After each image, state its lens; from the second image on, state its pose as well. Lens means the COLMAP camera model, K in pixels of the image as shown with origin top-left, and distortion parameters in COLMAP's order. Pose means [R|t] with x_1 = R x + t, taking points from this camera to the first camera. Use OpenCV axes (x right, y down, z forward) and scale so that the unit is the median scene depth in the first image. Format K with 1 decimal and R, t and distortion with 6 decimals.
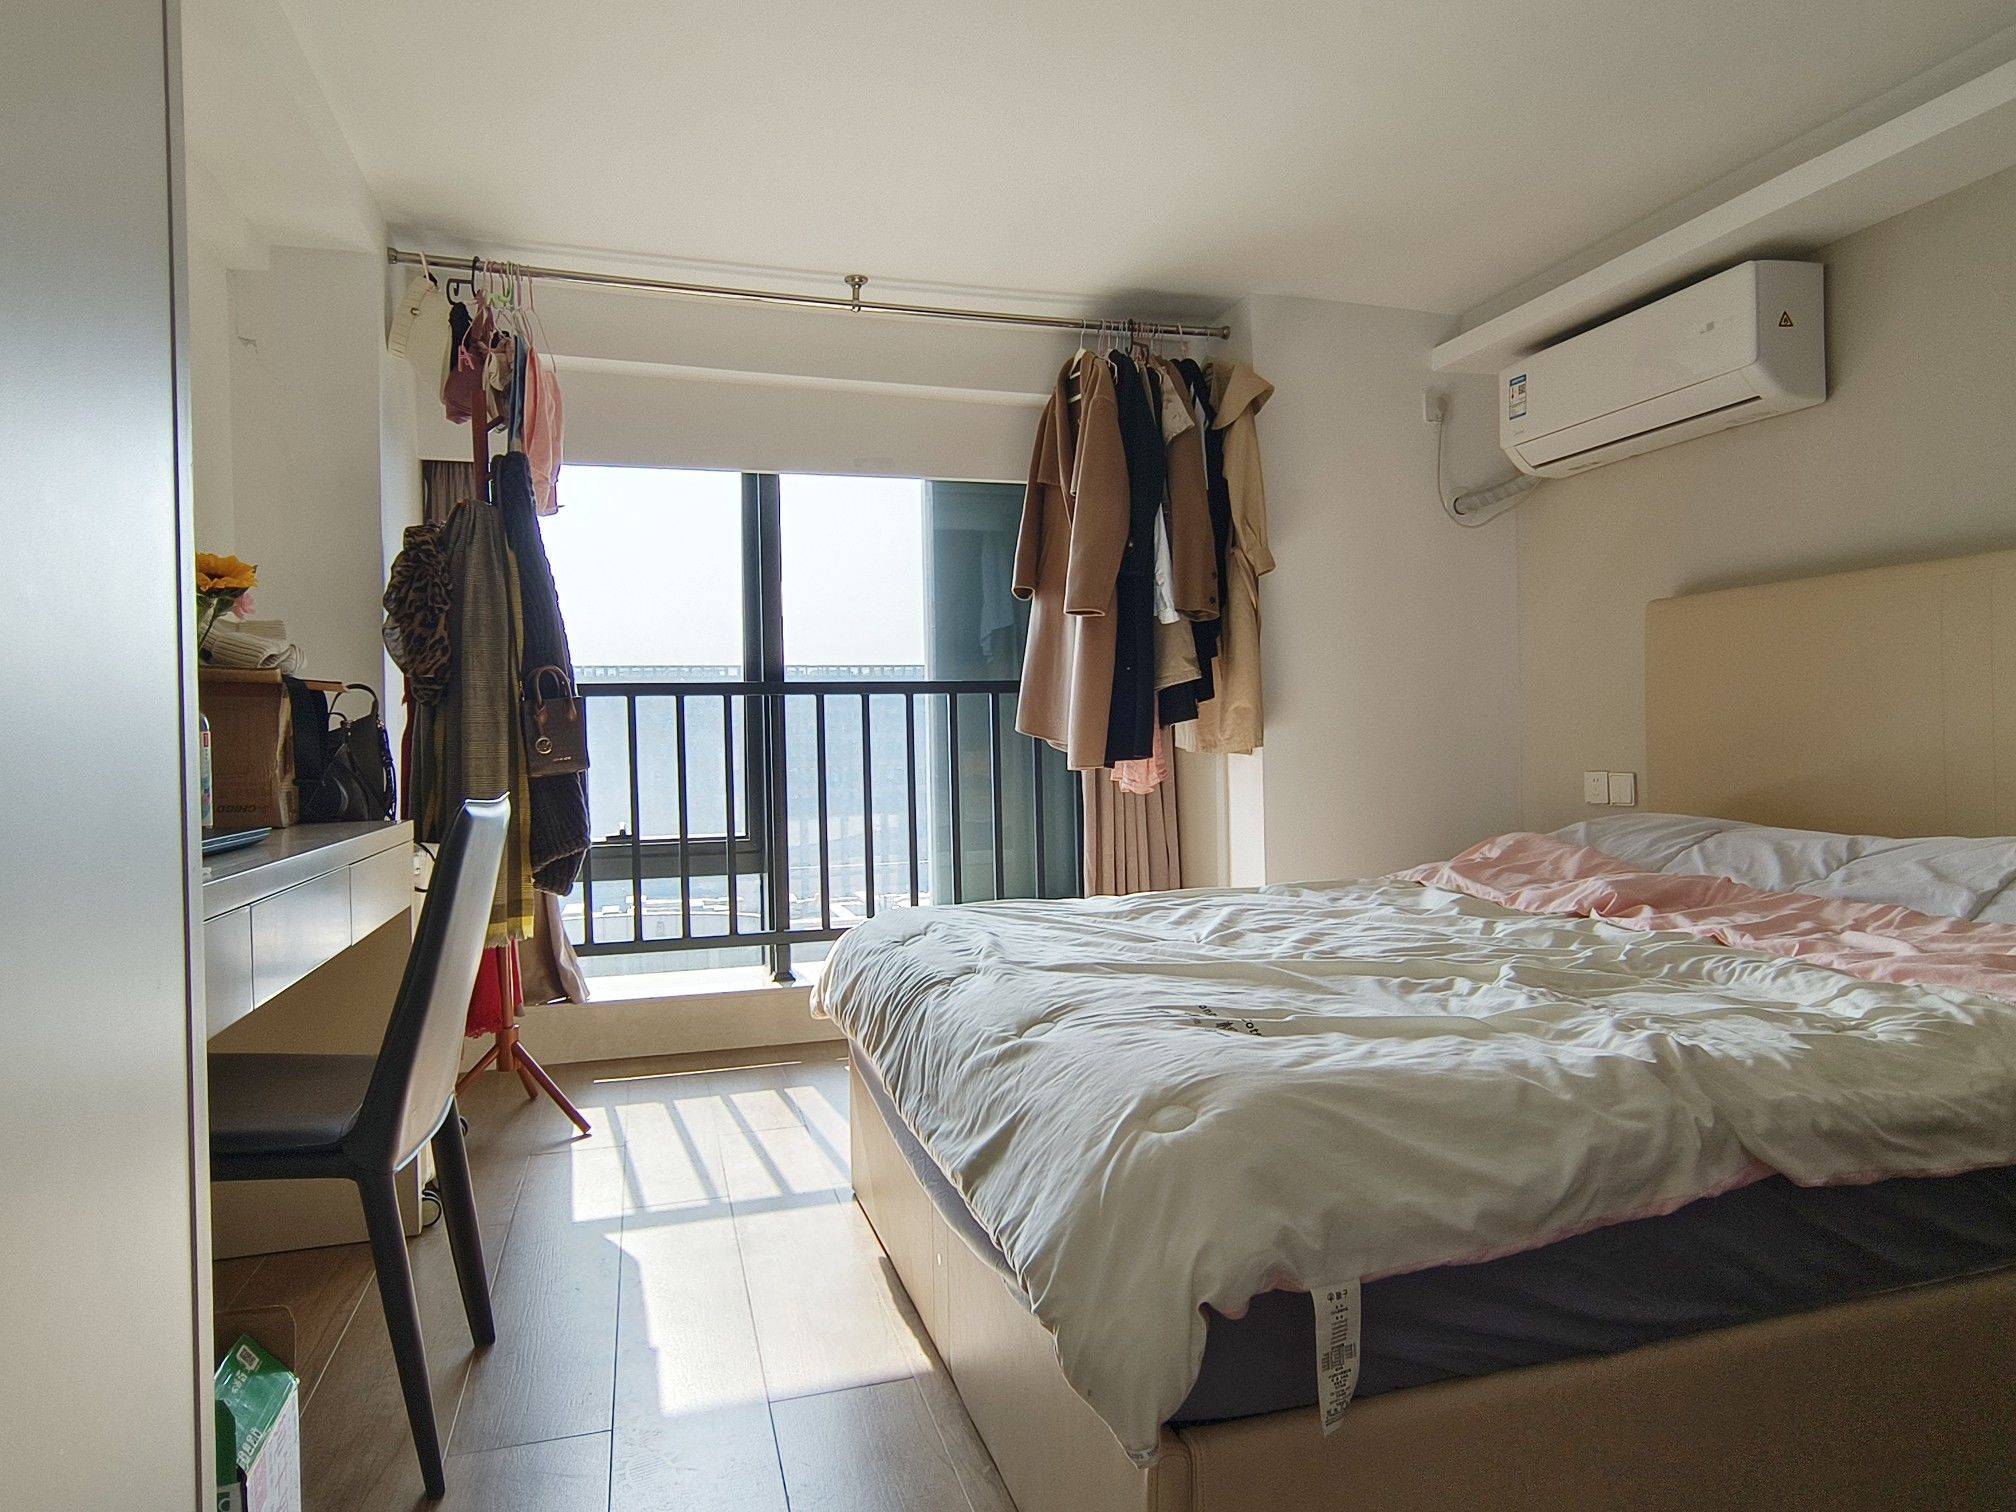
lens RADIAL K [[1179.0, 0, 1039.6], [0, 1179.0, 750.1], [0, 0, 1]] dist [-0.003629, 0.001179]
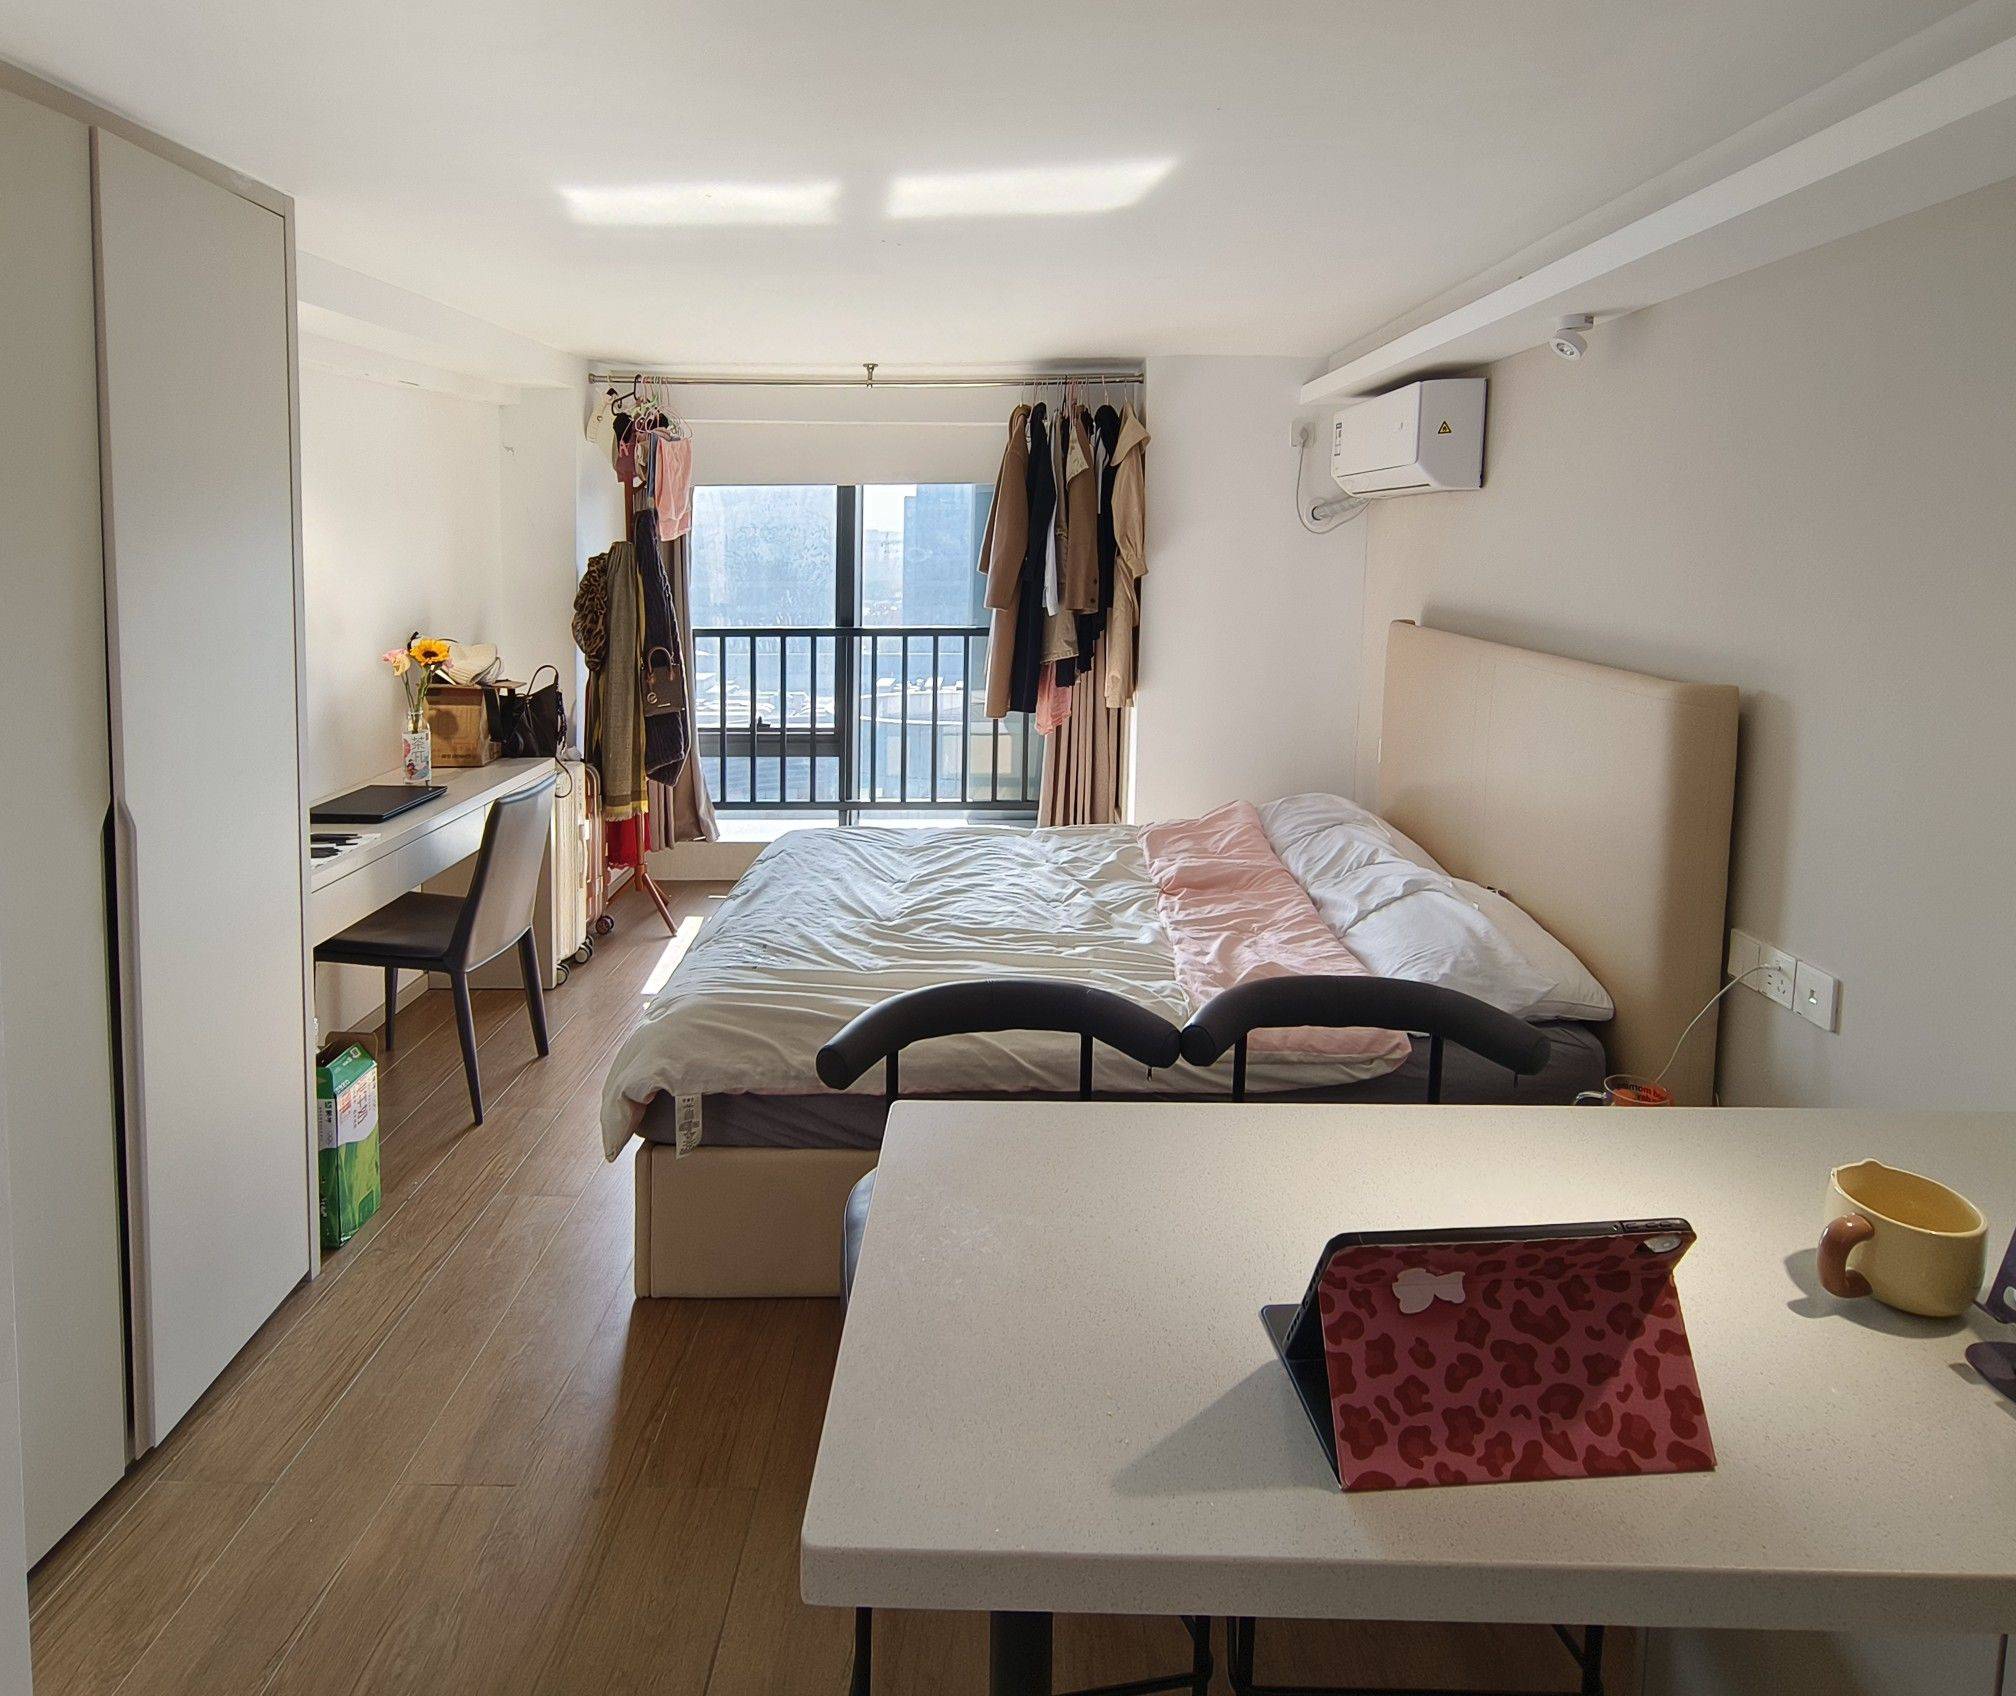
lens RADIAL K [[1109.6, 0, 1005.6], [0, 1109.6, 579.2], [0, 0, 1]] dist [-0.000723, 0.000135]
pose [[0.947649, 0.015581, -0.318934, 0.470492], [-0.004091, 0.999319, 0.036666, -0.200389], [0.319288, -0.033441, 0.947067, -0.263394]]
